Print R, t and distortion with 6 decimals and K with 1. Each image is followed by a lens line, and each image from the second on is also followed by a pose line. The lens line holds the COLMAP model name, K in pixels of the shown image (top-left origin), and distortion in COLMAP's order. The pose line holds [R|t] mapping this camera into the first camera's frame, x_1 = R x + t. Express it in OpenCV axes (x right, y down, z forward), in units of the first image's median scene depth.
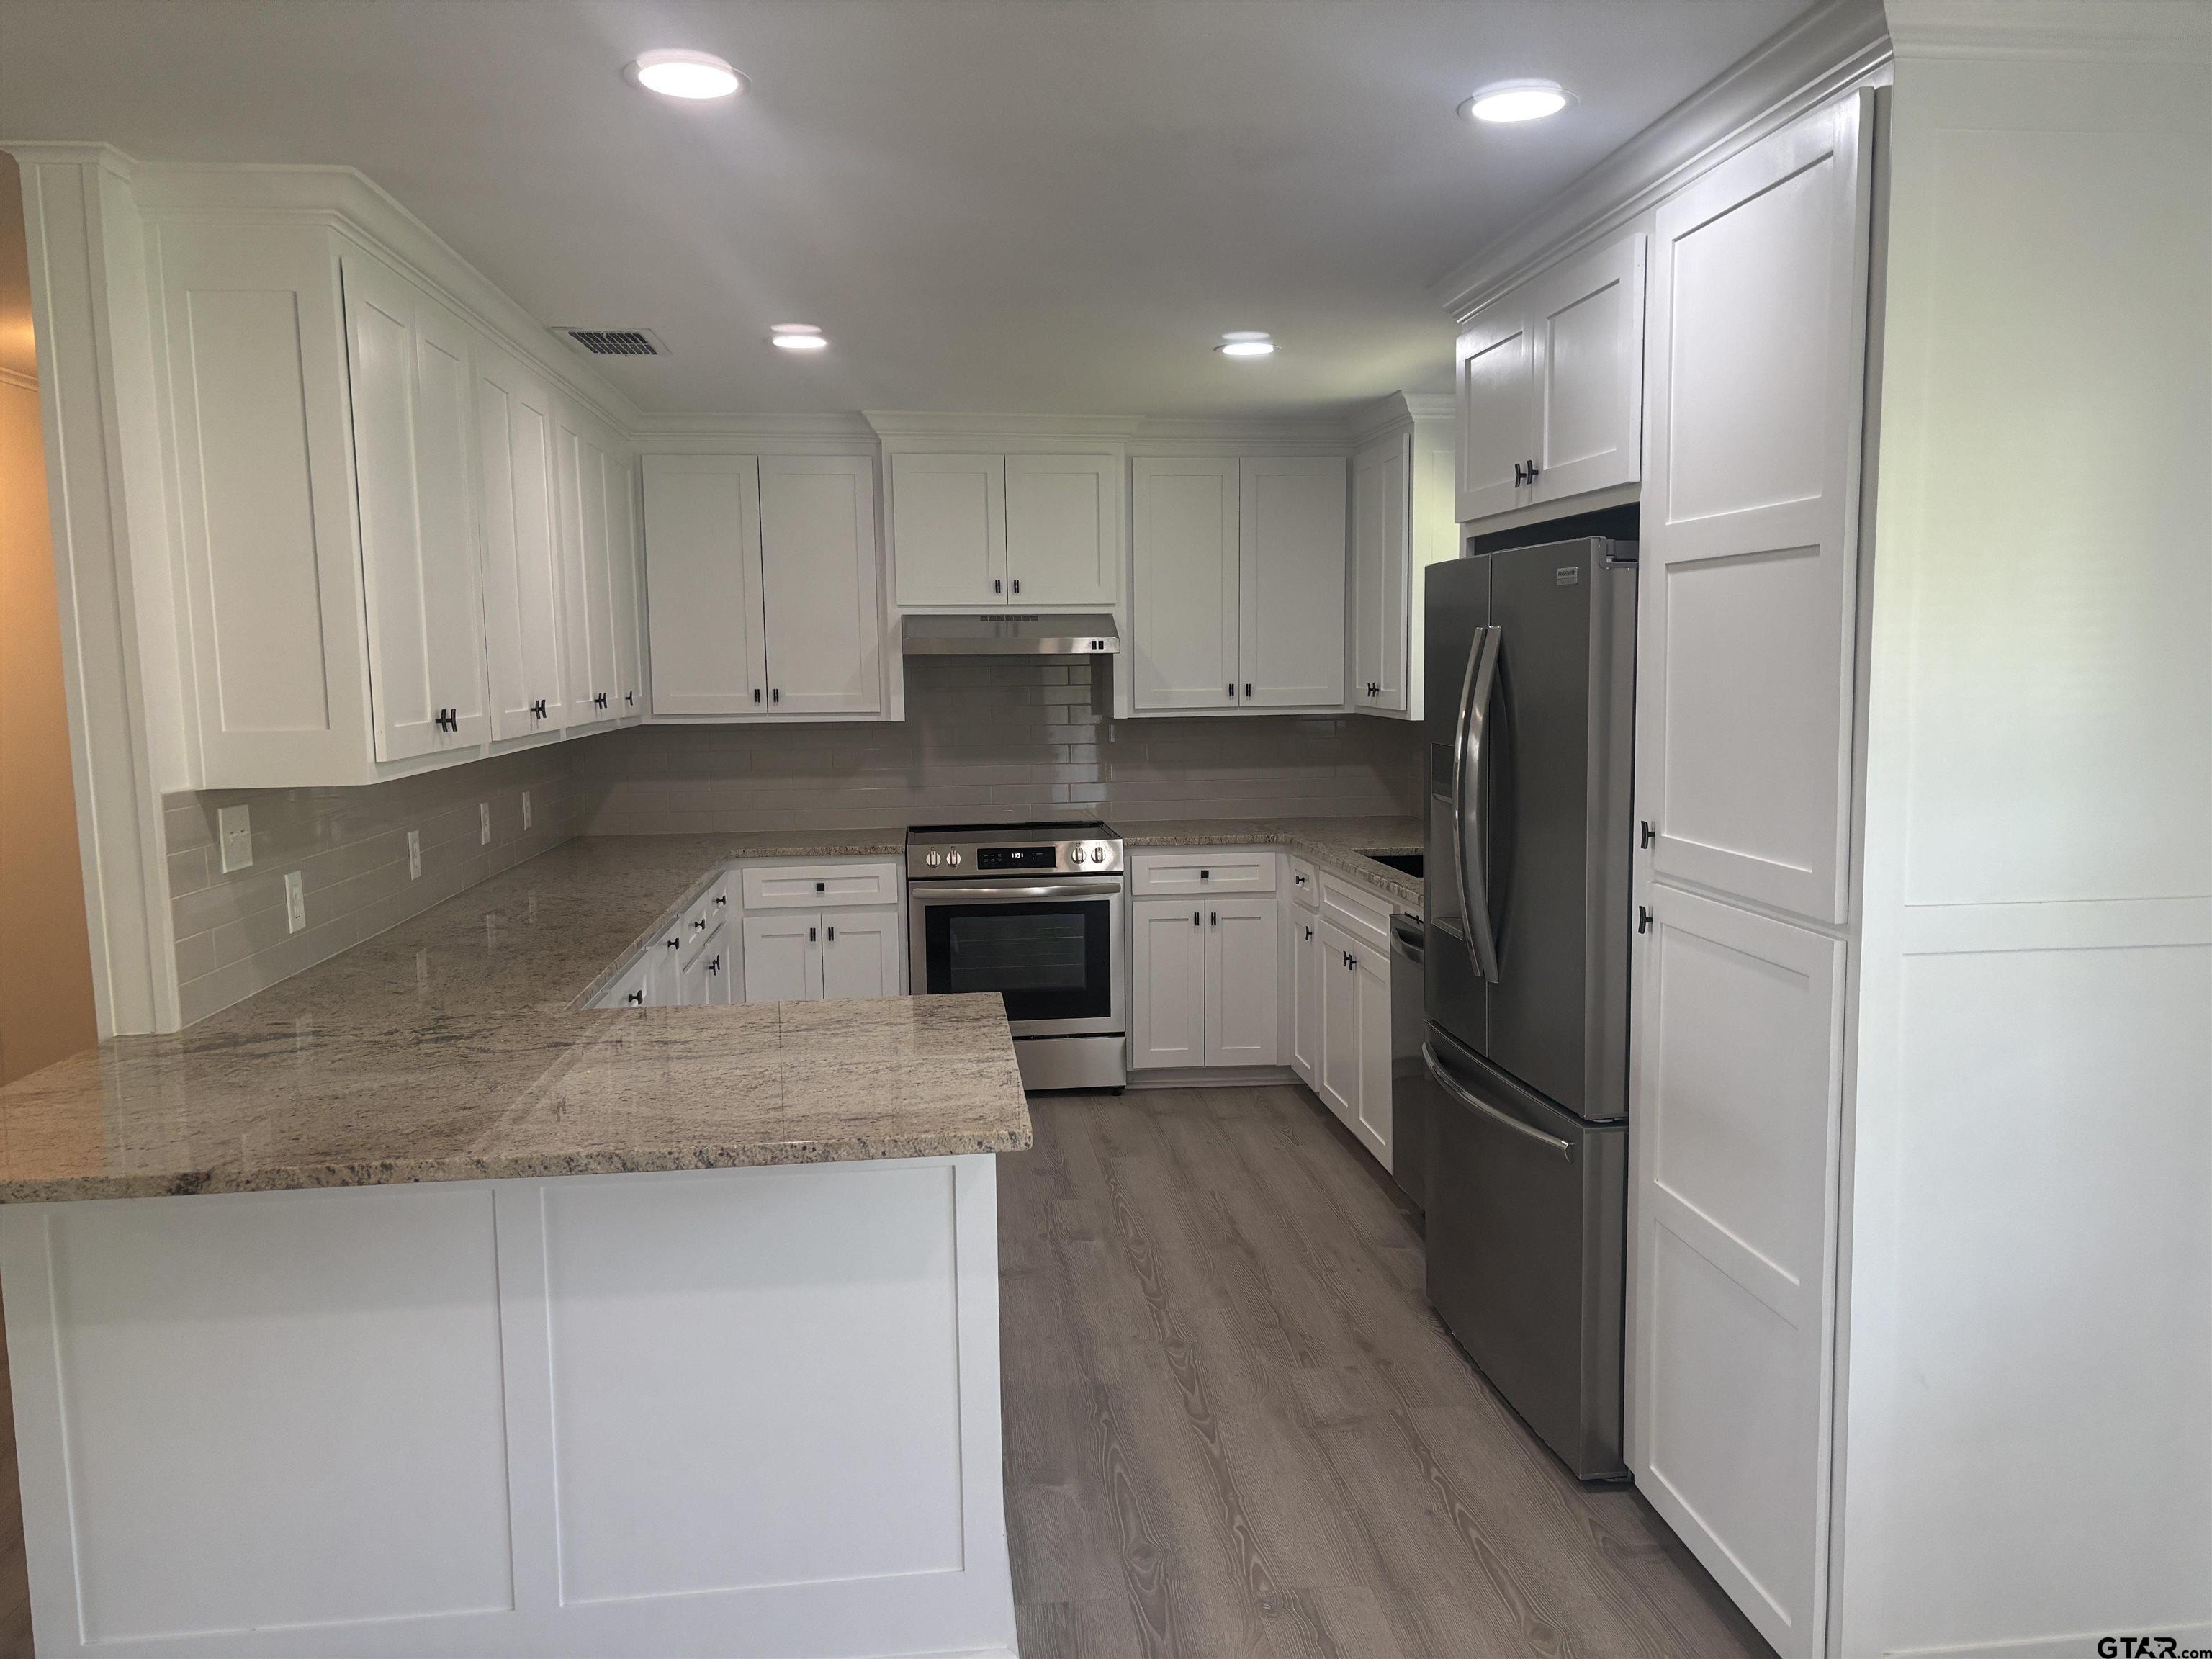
lens RADIAL K [[1649.3, 0, 1156.0], [0, 1649.3, 812.4], [0, 0, 1]] dist [0.056825, -0.073063]
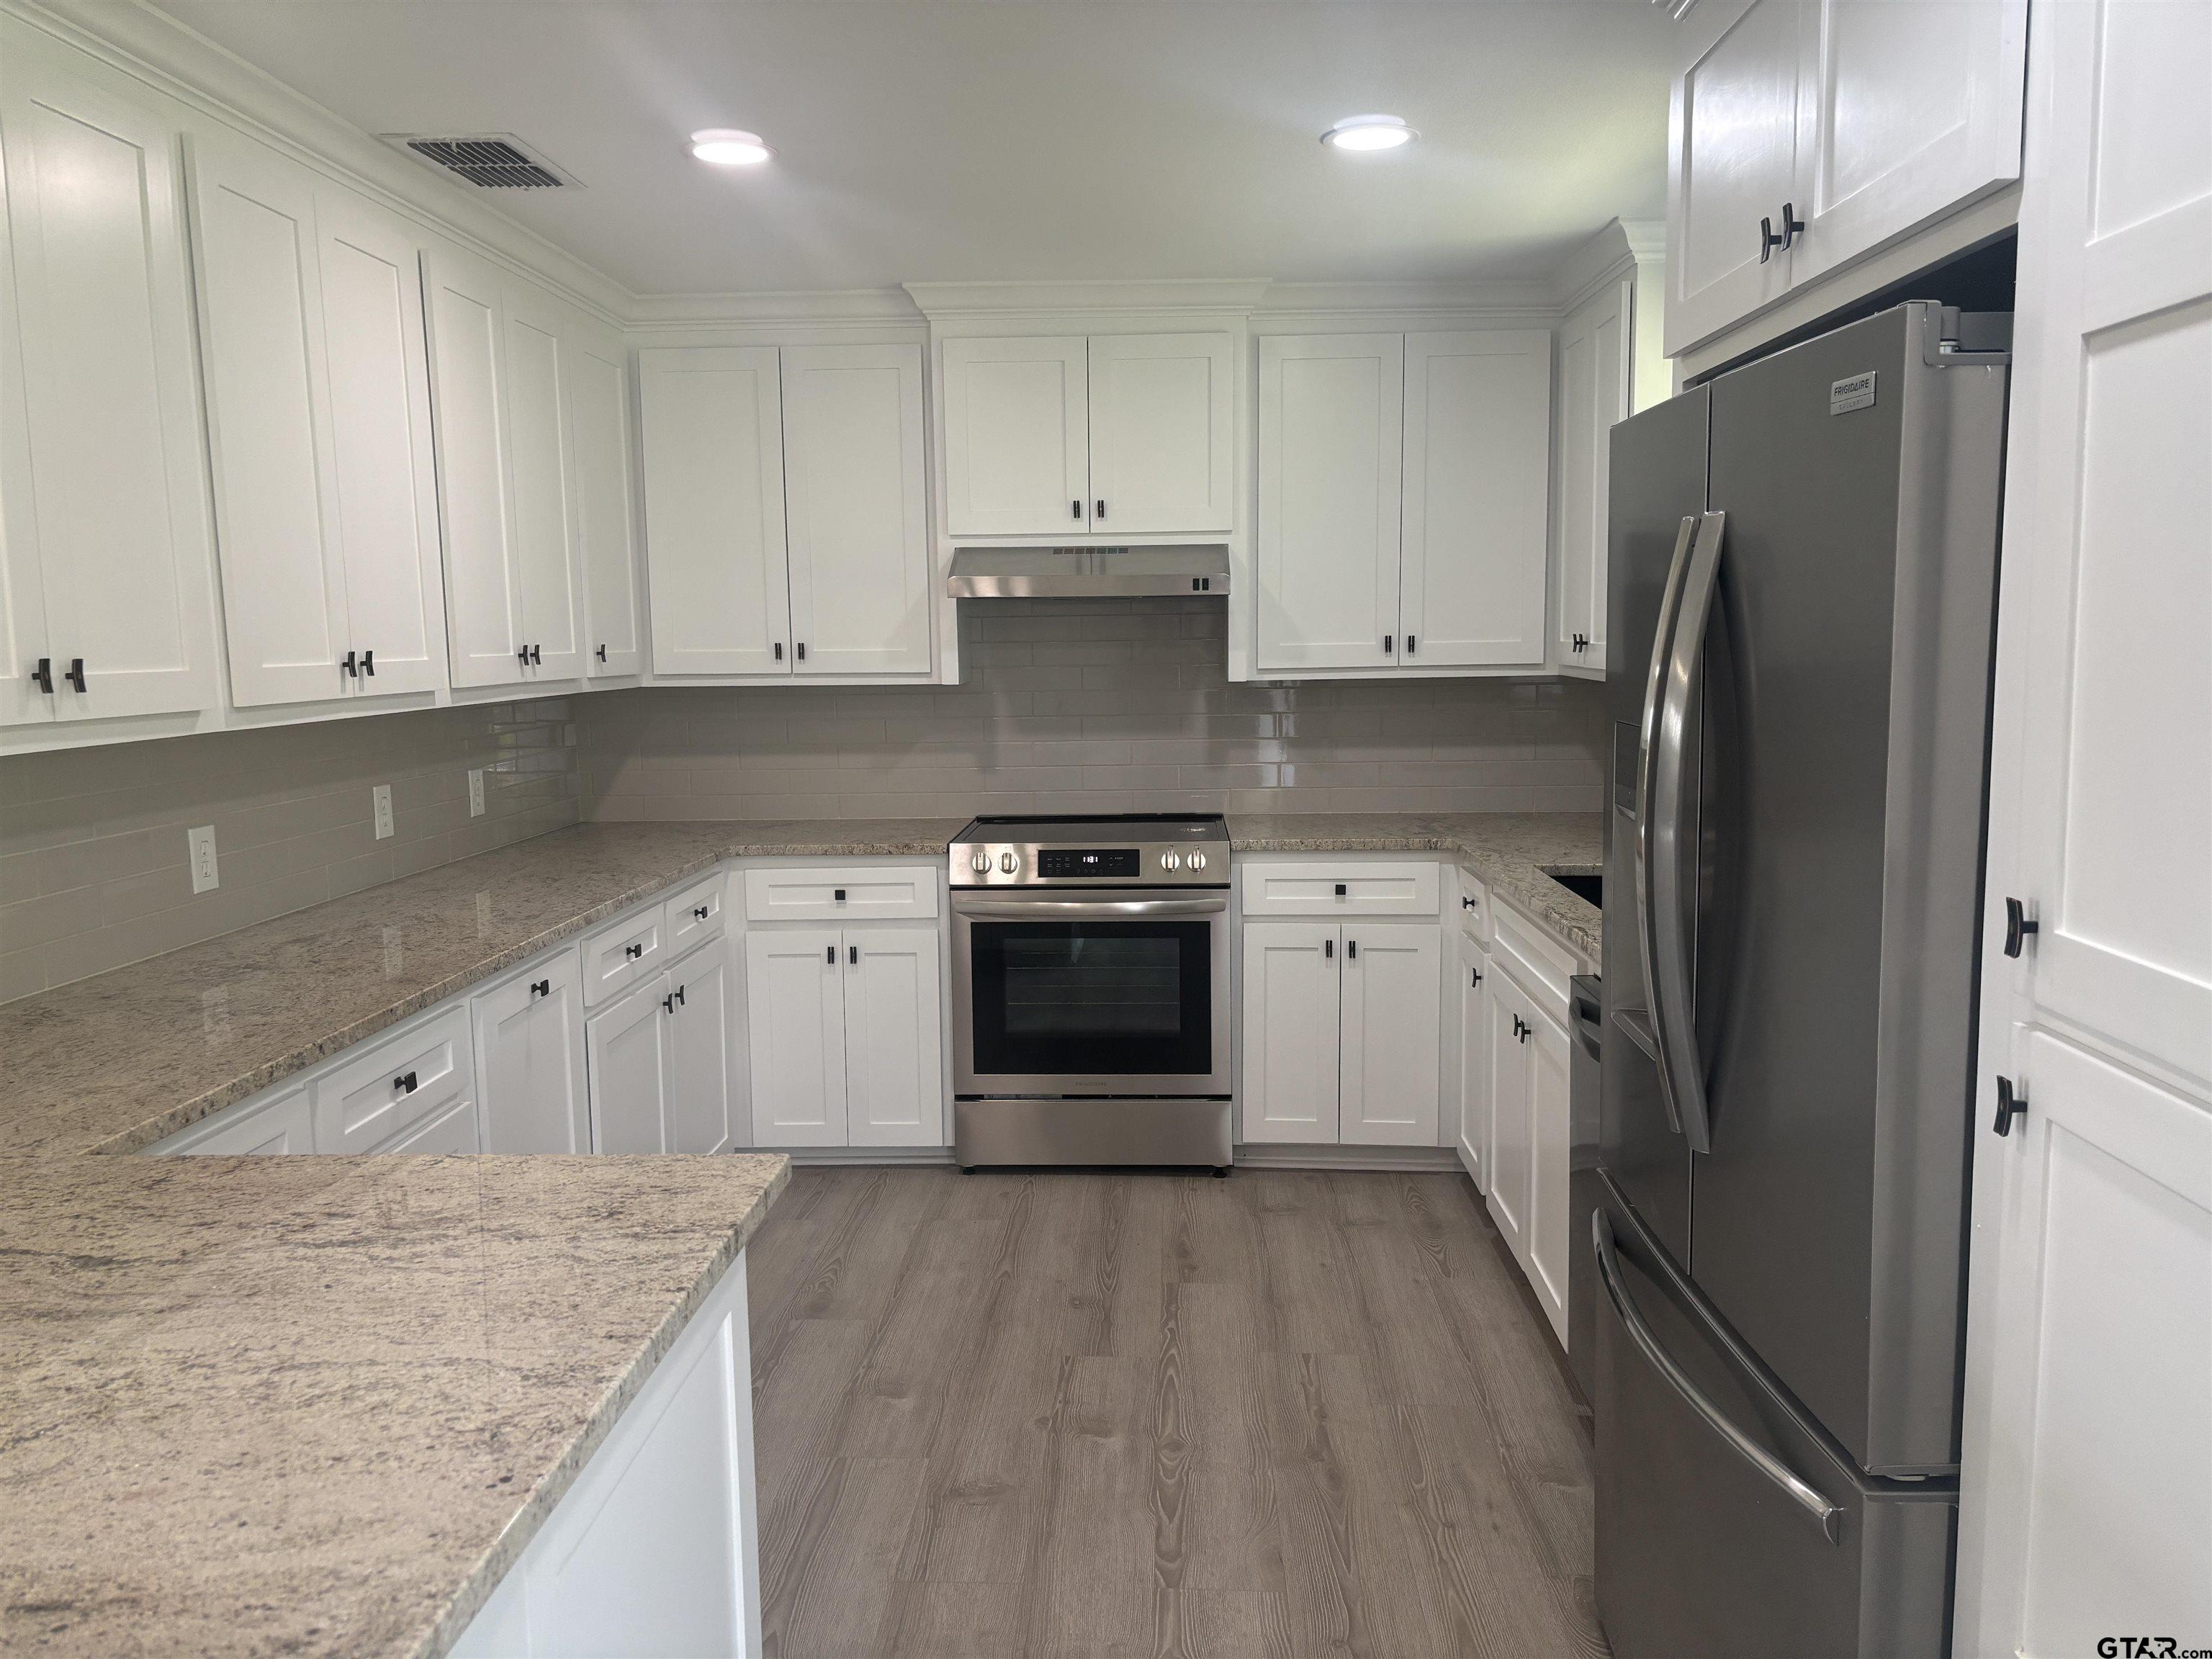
lens RADIAL K [[1671.3, 0, 1106.3], [0, 1671.3, 807.3], [0, 0, 1]] dist [0.042641, -0.038649]
pose [[0.983230, 0.016921, -0.181584, 0.063661], [-0.013733, 0.999729, 0.018795, -0.013085], [0.181852, -0.015987, 0.983196, 0.240134]]
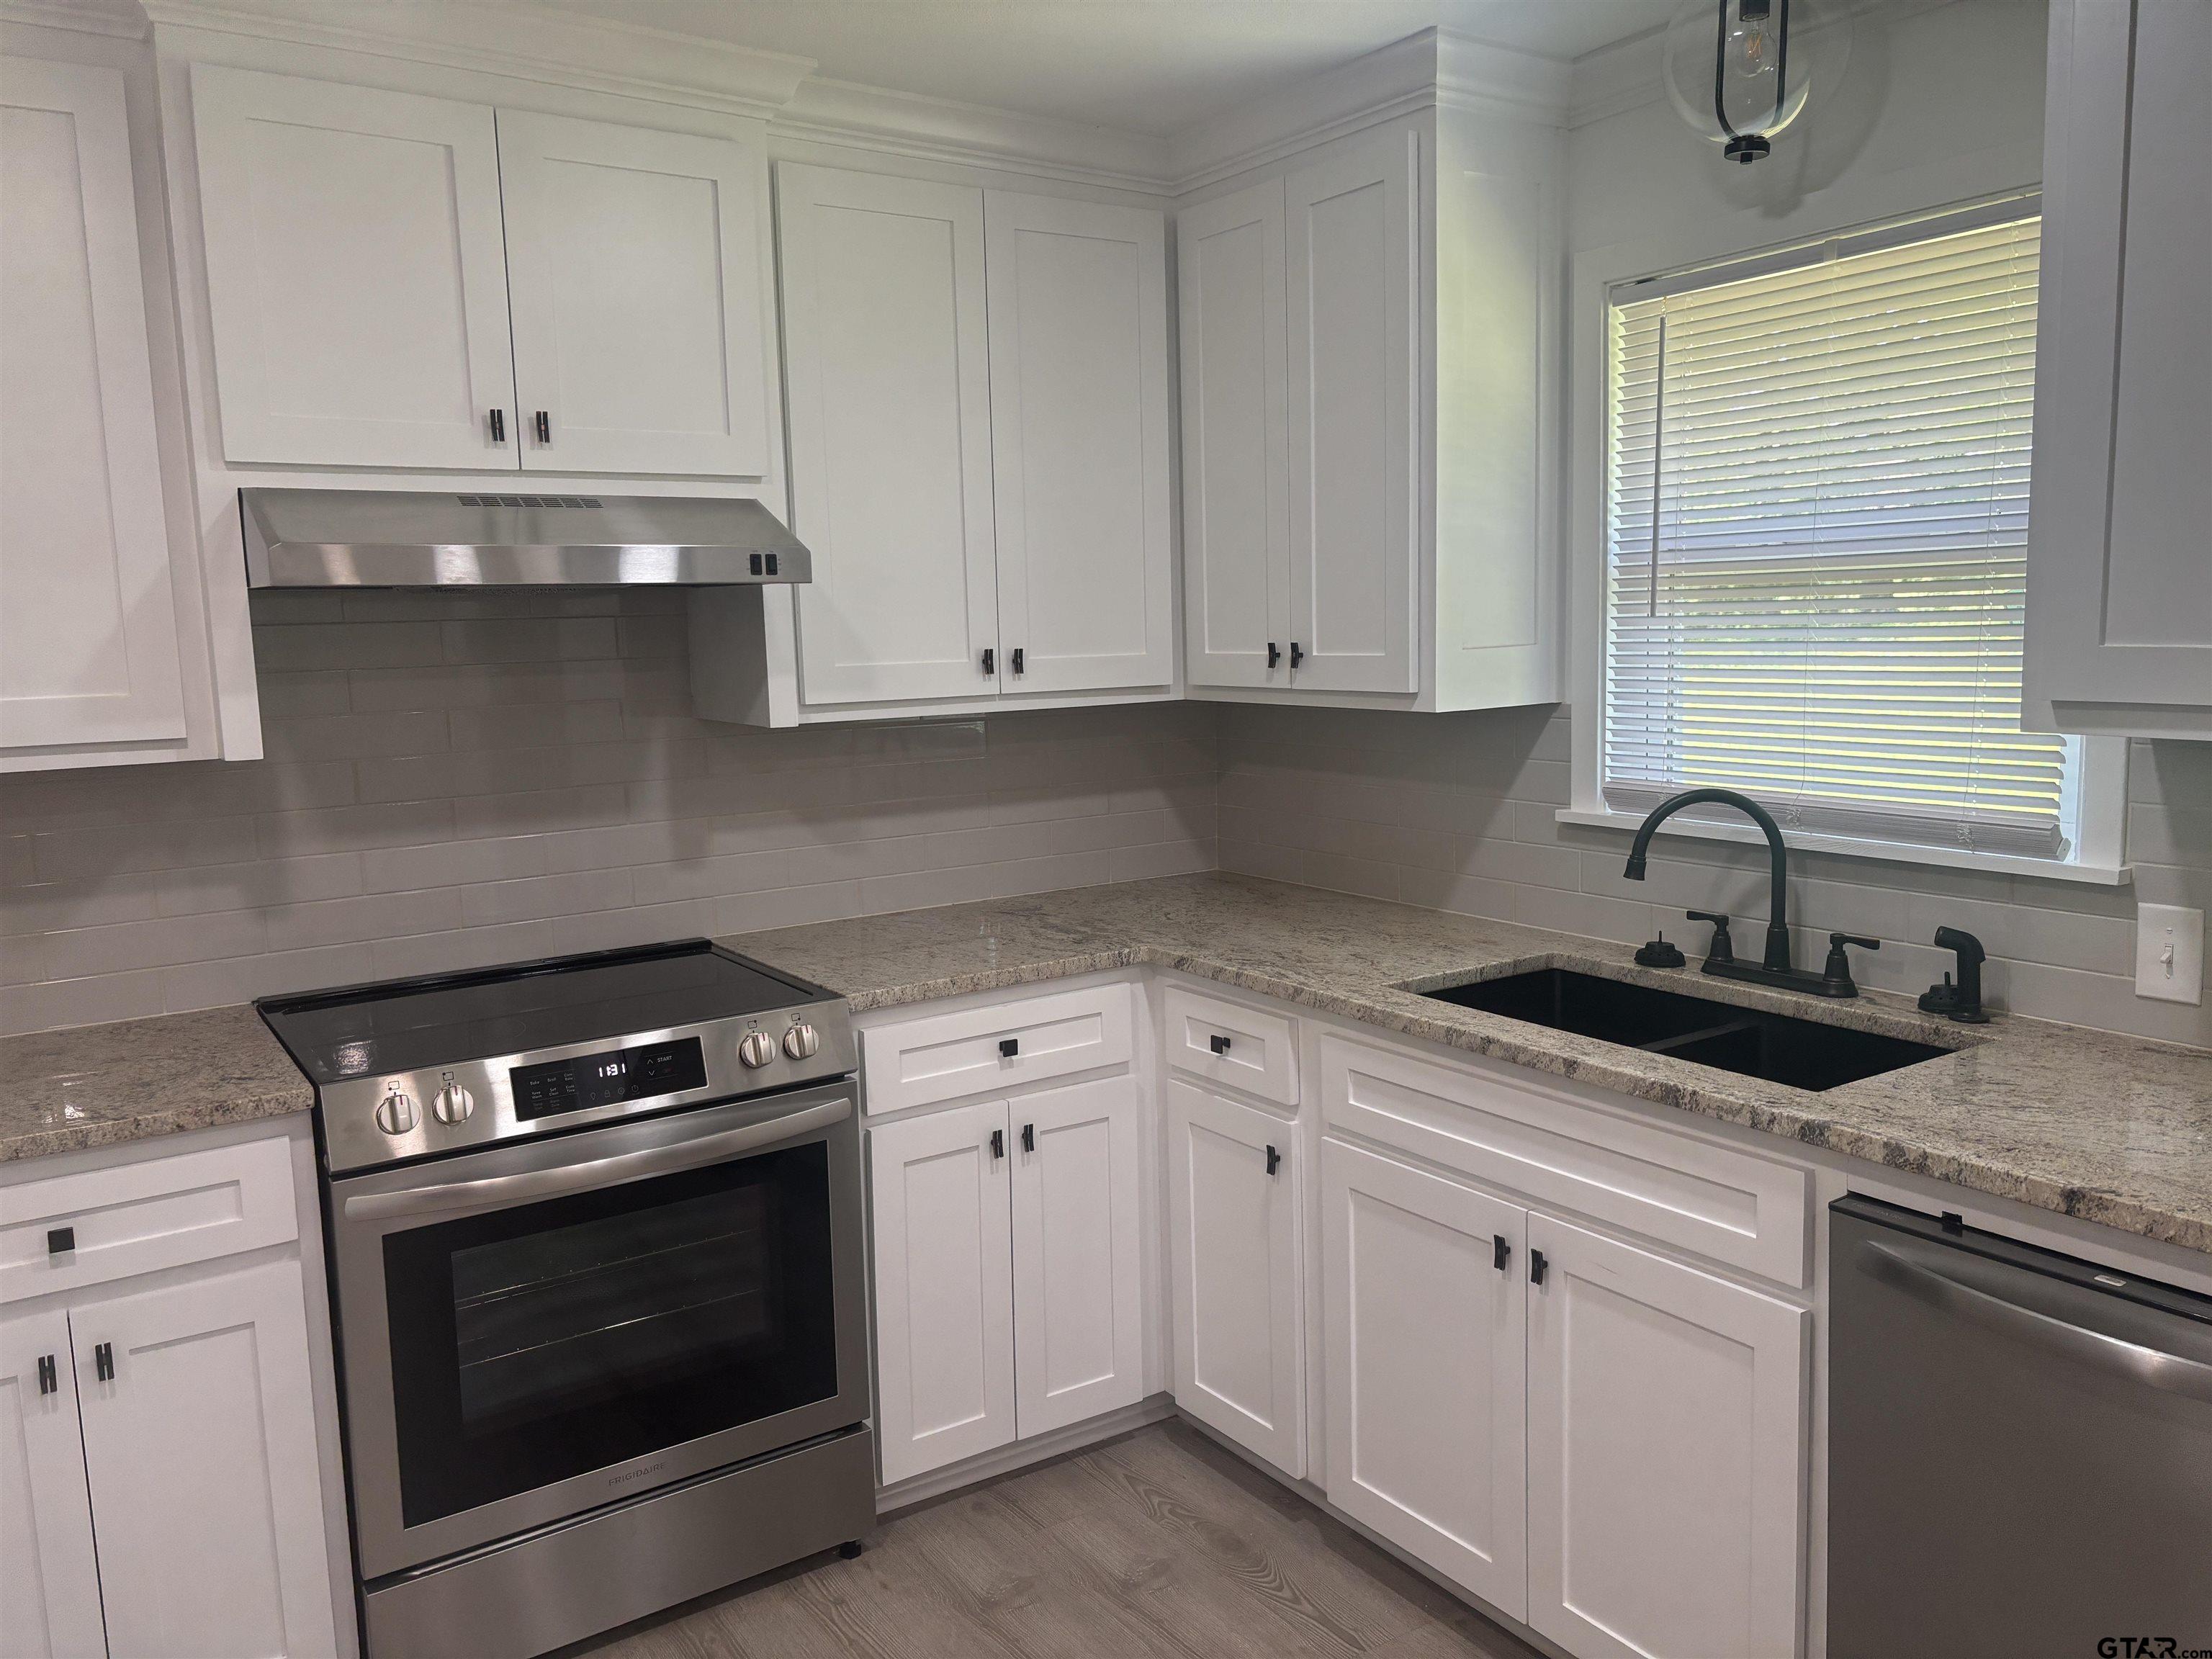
lens RADIAL K [[1649.3, 0, 1156.0], [0, 1649.3, 812.4], [0, 0, 1]] dist [0.056825, -0.073063]
pose [[0.894576, -0.064955, 0.442171, -0.142989], [0.057960, 0.997888, 0.029328, -0.043213], [-0.443142, -0.000608, 0.896451, 0.566986]]
